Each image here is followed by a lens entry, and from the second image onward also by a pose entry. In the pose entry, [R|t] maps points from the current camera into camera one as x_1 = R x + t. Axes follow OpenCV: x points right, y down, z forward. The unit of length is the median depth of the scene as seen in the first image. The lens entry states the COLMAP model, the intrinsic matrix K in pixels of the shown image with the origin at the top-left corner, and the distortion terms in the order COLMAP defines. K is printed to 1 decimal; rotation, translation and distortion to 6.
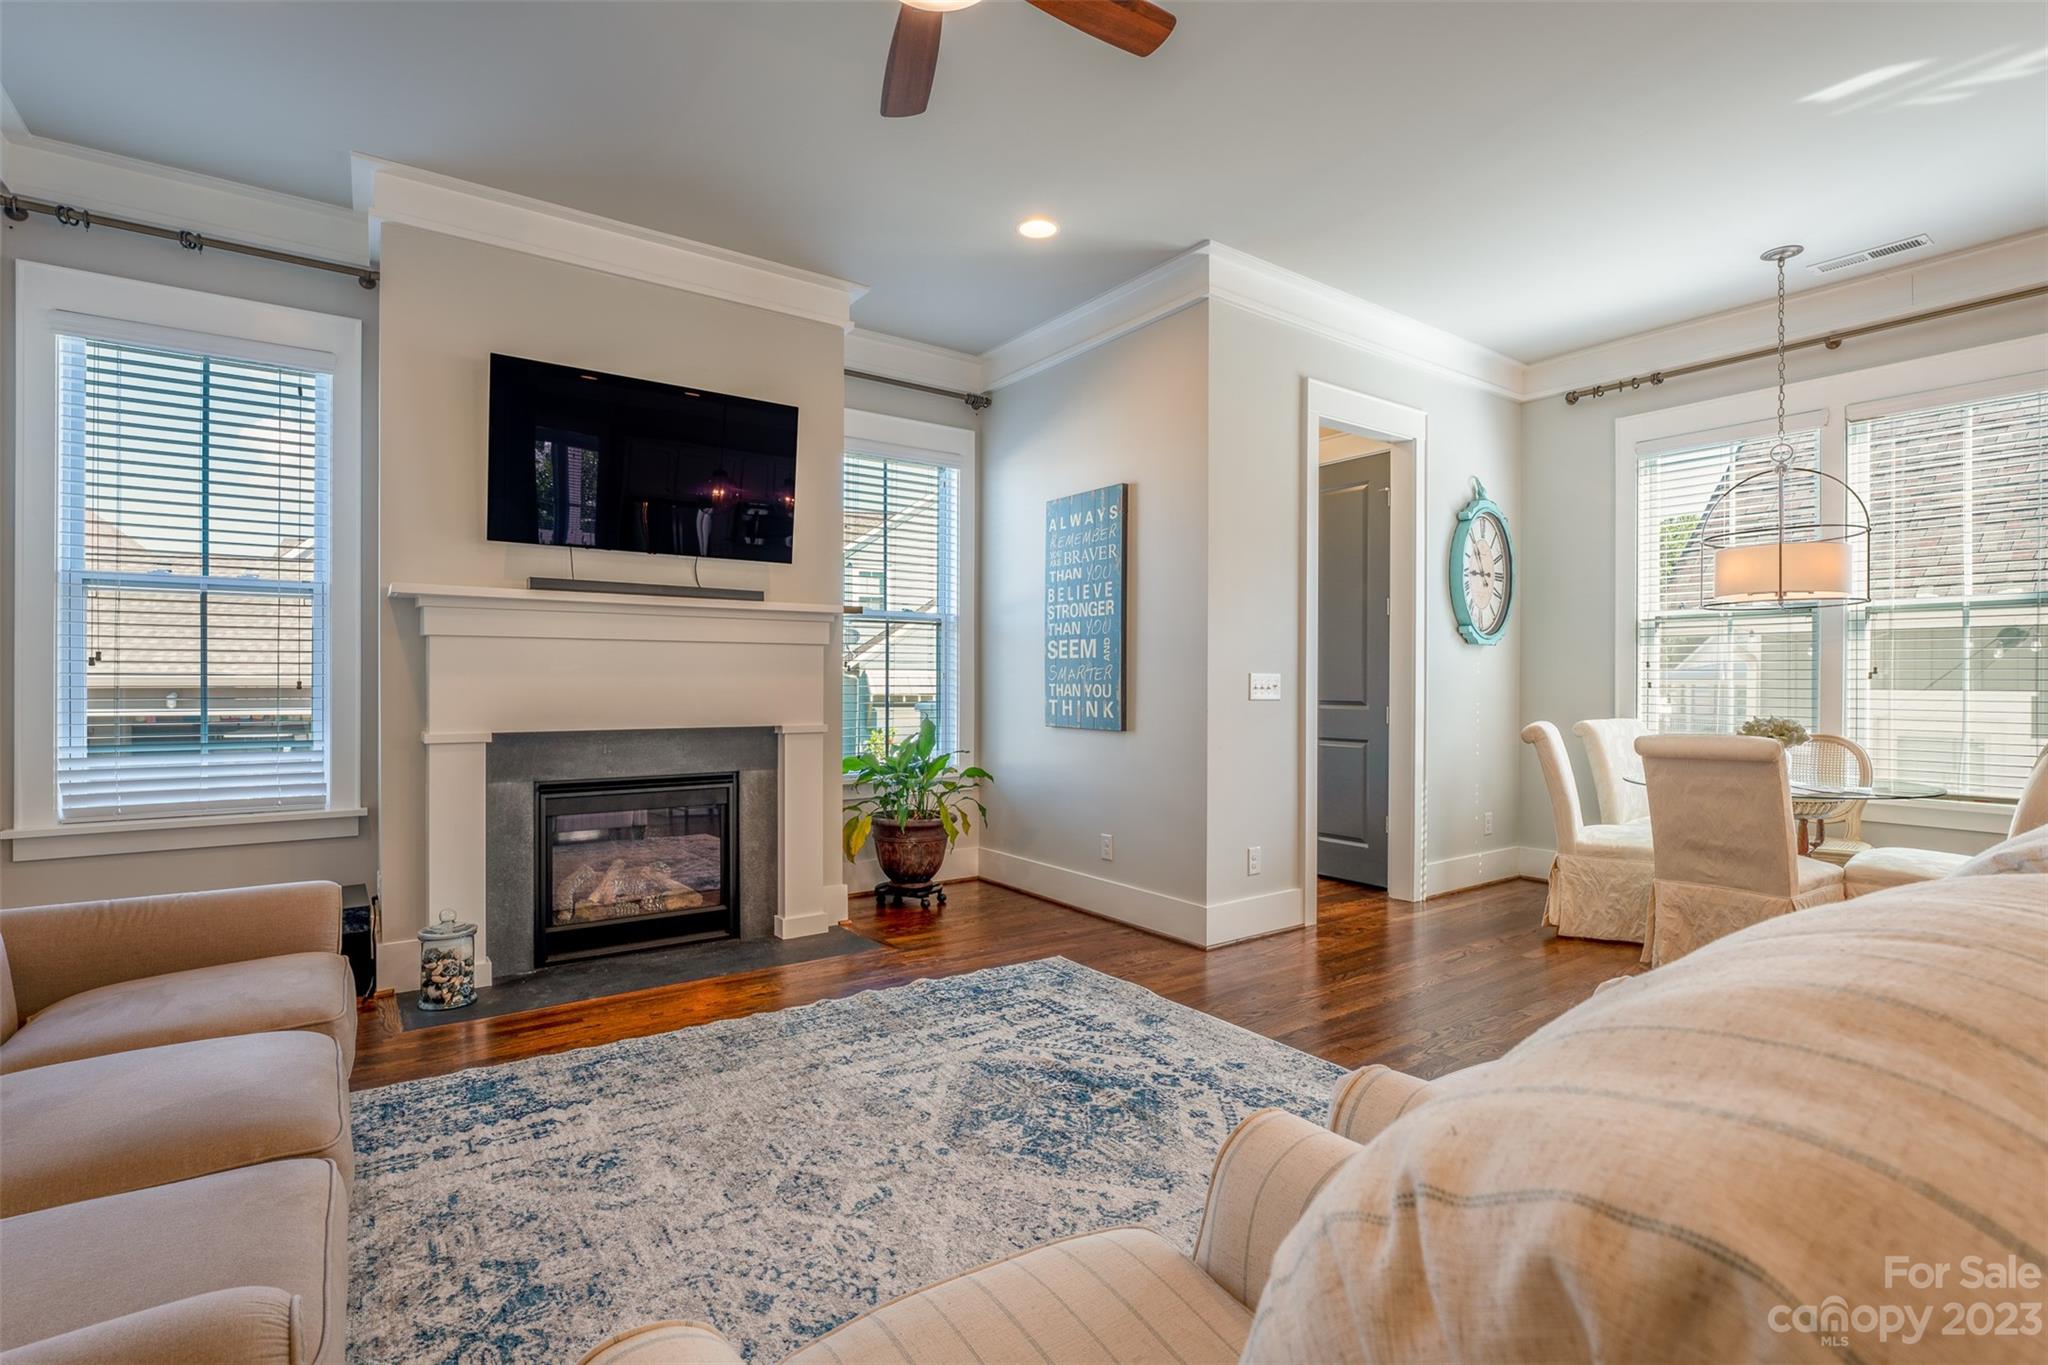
lens RADIAL K [[955.4, 0, 1024.0], [0, 955.4, 682.5], [0, 0, 1]] dist [-0.013392, 0.000062]
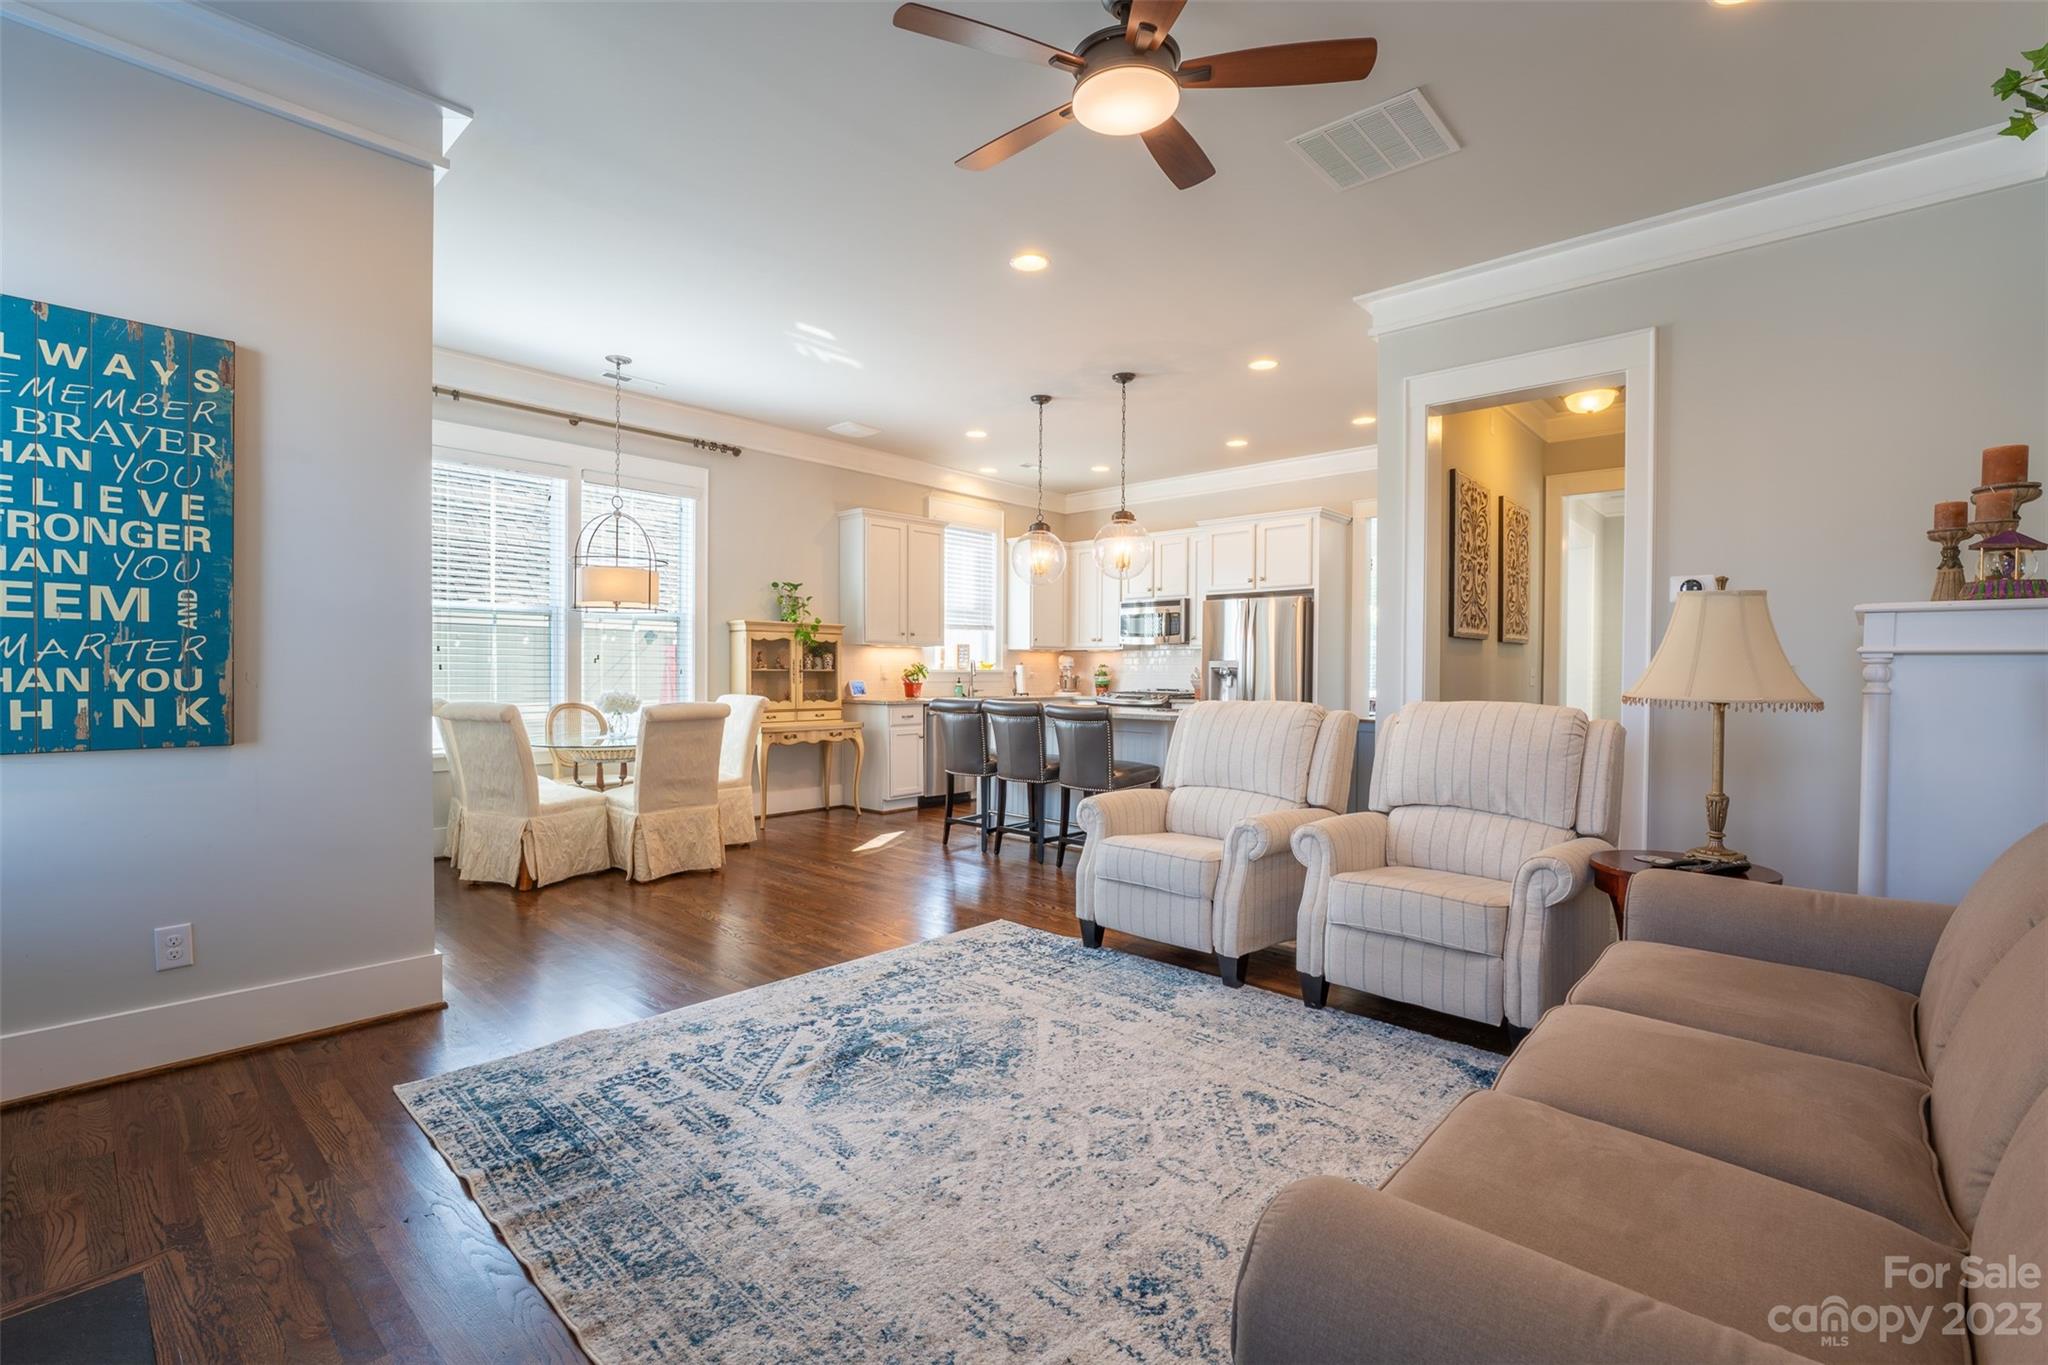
lens RADIAL K [[896.5, 0, 1012.3], [0, 896.5, 684.3], [0, 0, 1]] dist [-0.016807, -0.000118]
pose [[-0.200291, -0.021087, 0.979510, -0.829332], [-0.005781, 0.999776, 0.020341, -0.003934], [-0.979719, -0.001588, -0.200368, 0.926422]]
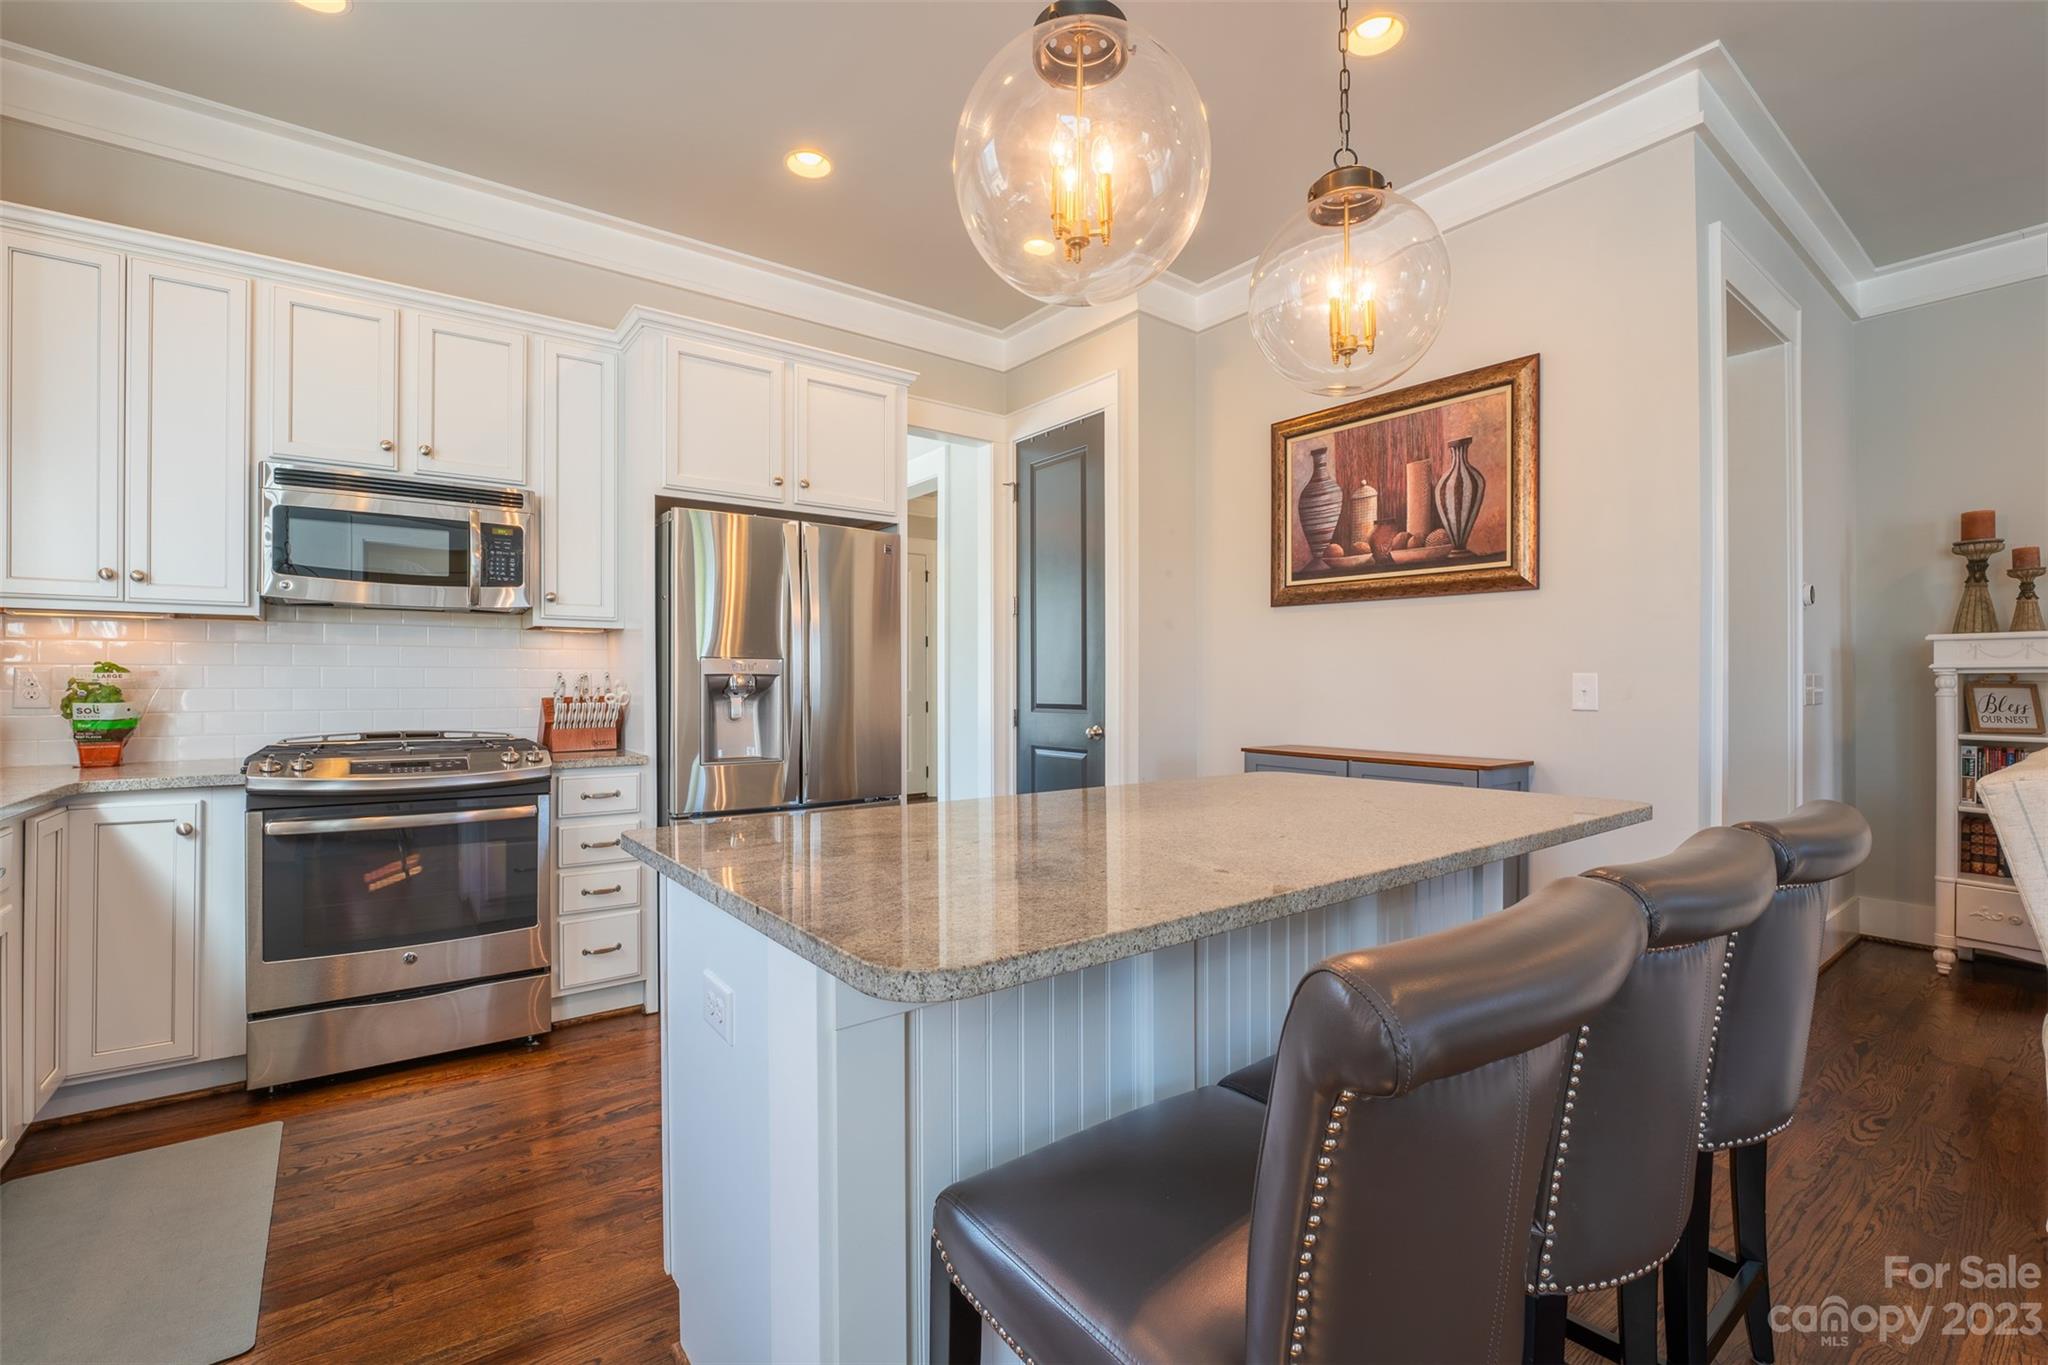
lens RADIAL K [[884.2, 0, 1020.1], [0, 884.2, 684.3], [0, 0, 1]] dist [-0.019882, -0.000017]
pose [[-0.999714, -0.005088, -0.023347, 1.162029], [-0.005164, 0.999982, 0.003180, 0.004251], [0.023330, 0.003299, -0.999722, 0.897486]]
